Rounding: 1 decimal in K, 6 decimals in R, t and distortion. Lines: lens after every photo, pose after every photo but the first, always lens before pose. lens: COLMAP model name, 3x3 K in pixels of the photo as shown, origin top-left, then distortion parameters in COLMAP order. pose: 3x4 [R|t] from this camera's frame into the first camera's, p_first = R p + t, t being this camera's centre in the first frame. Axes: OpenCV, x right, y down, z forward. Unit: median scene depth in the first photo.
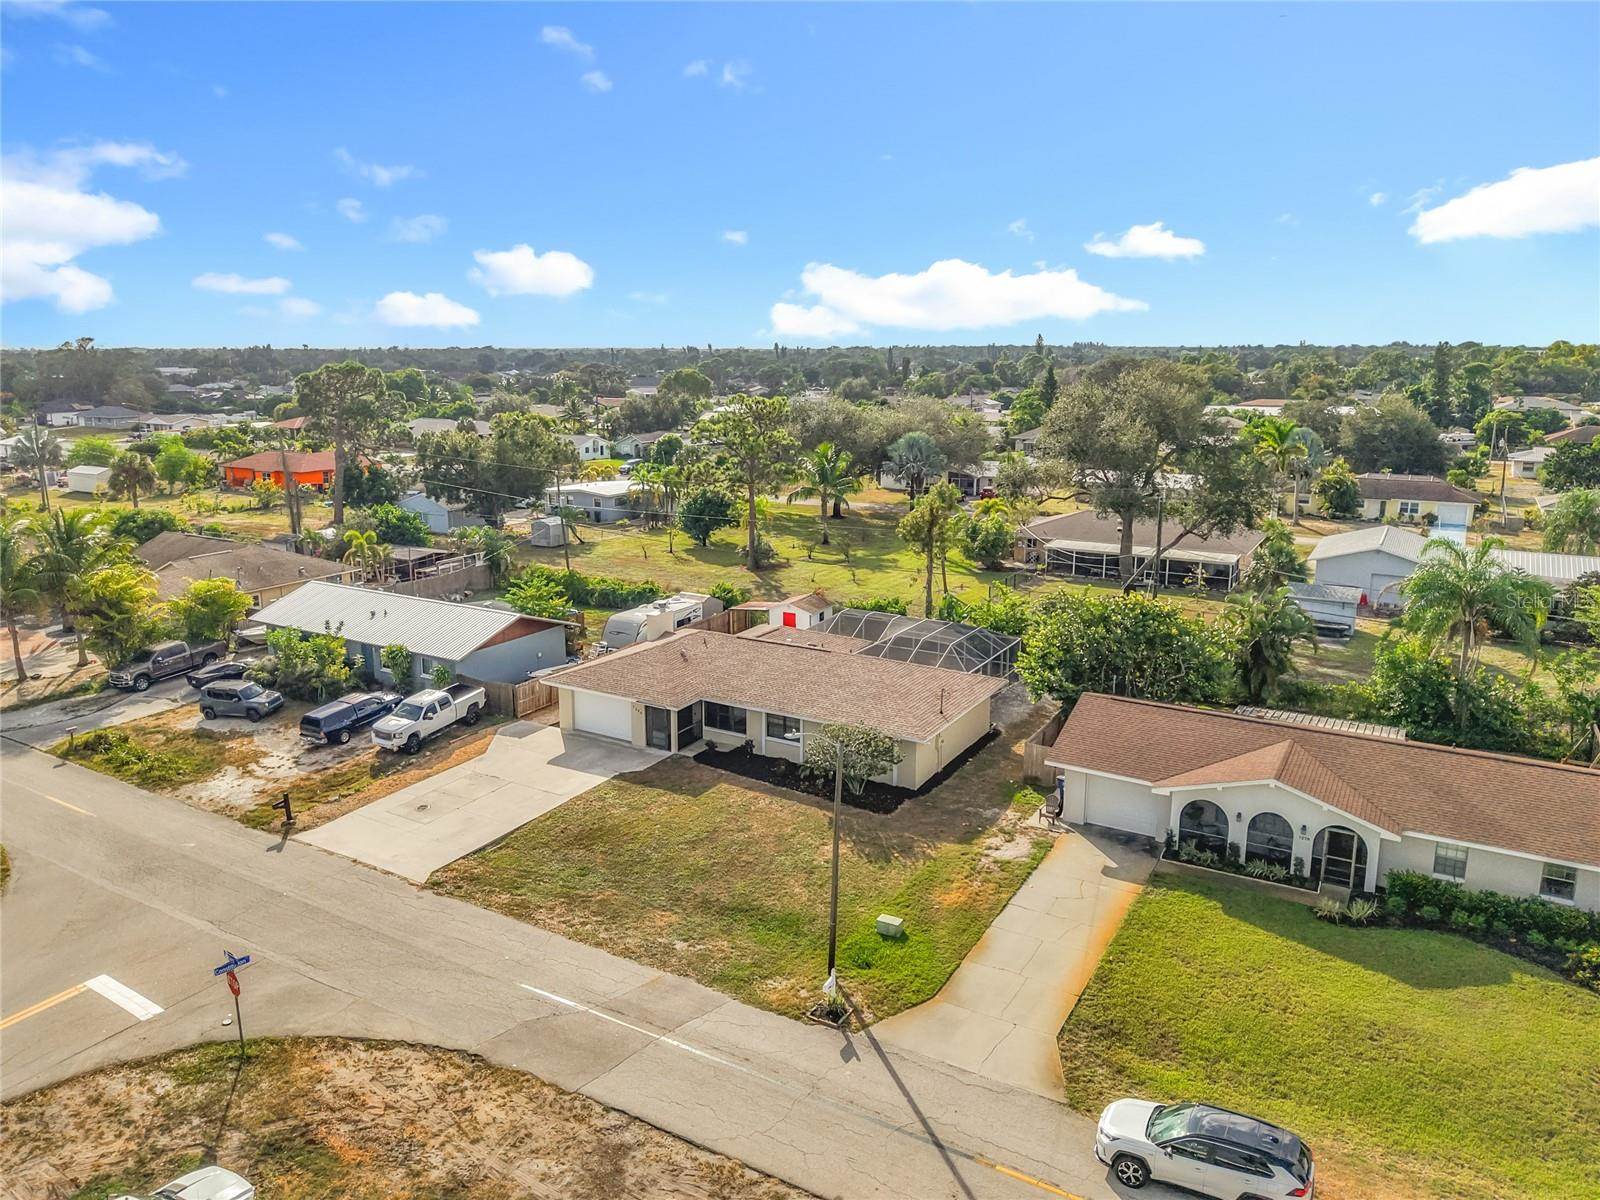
lens RADIAL K [[1101.3, 0, 795.6], [0, 1101.3, 626.9], [0, 0, 1]] dist [0.000954, 0.001710]
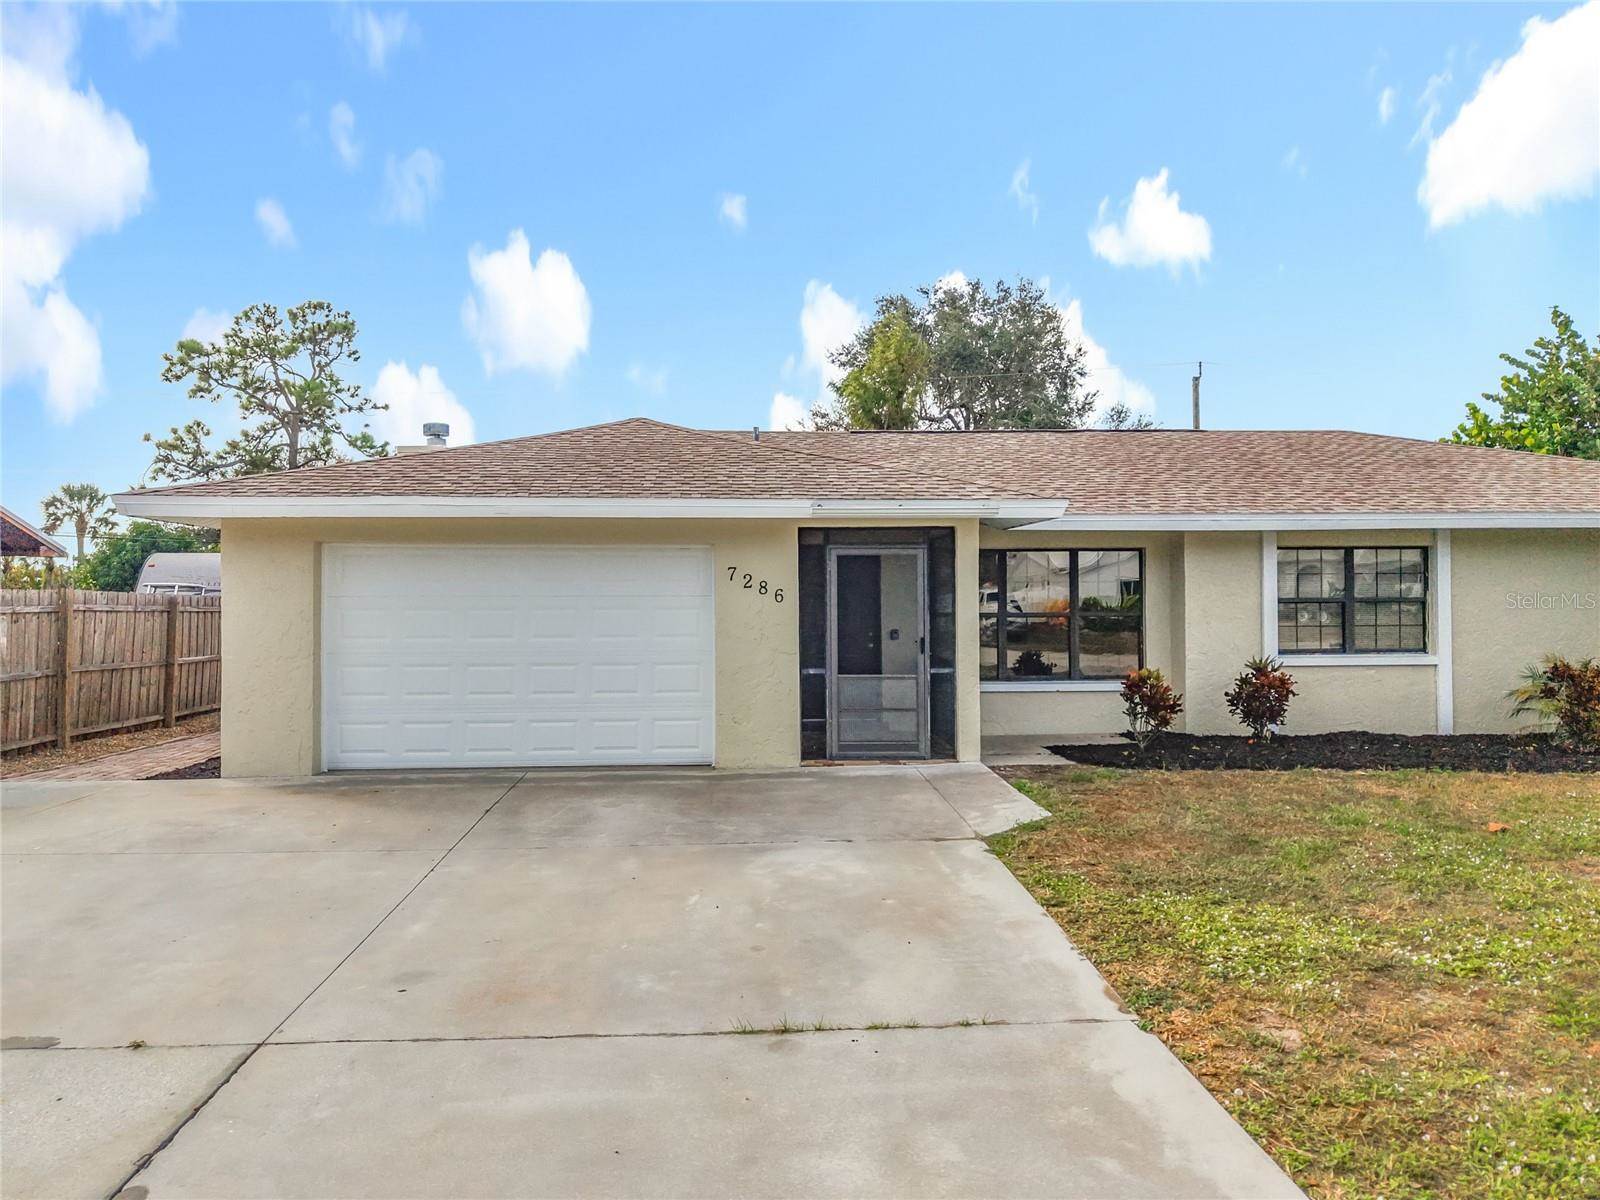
lens RADIAL K [[1119.9, 0, 782.1], [0, 1119.9, 569.0], [0, 0, 1]] dist [0.011937, 0.000767]
pose [[0.830316, 0.013068, 0.557140, -0.263735], [0.140514, 0.962516, -0.231987, 0.126048], [-0.539288, 0.270909, 0.797356, 0.861687]]
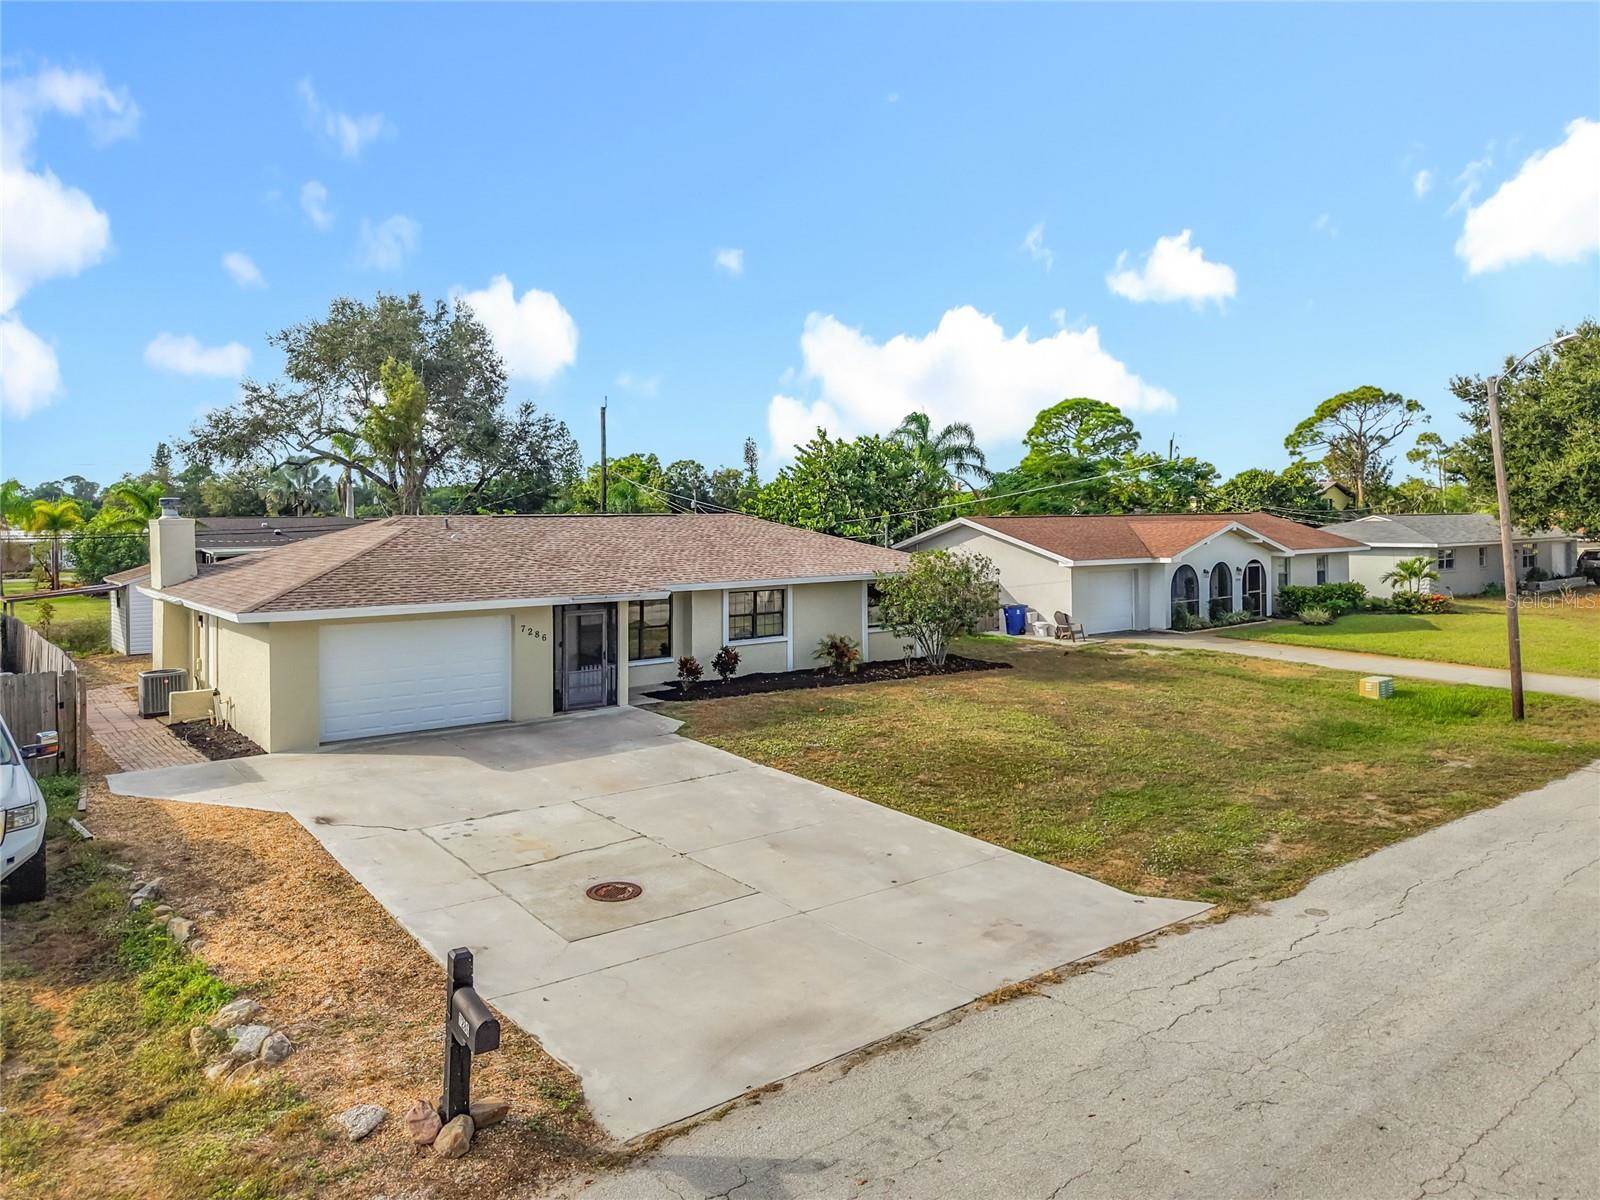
lens RADIAL K [[1113.0, 0, 809.7], [0, 1113.0, 519.2], [0, 0, 1]] dist [0.009113, -0.005587]
pose [[0.358537, -0.005272, 0.933501, -0.533629], [0.236195, 0.967959, -0.085251, 0.099434], [-0.903141, 0.251054, 0.348294, 0.763120]]
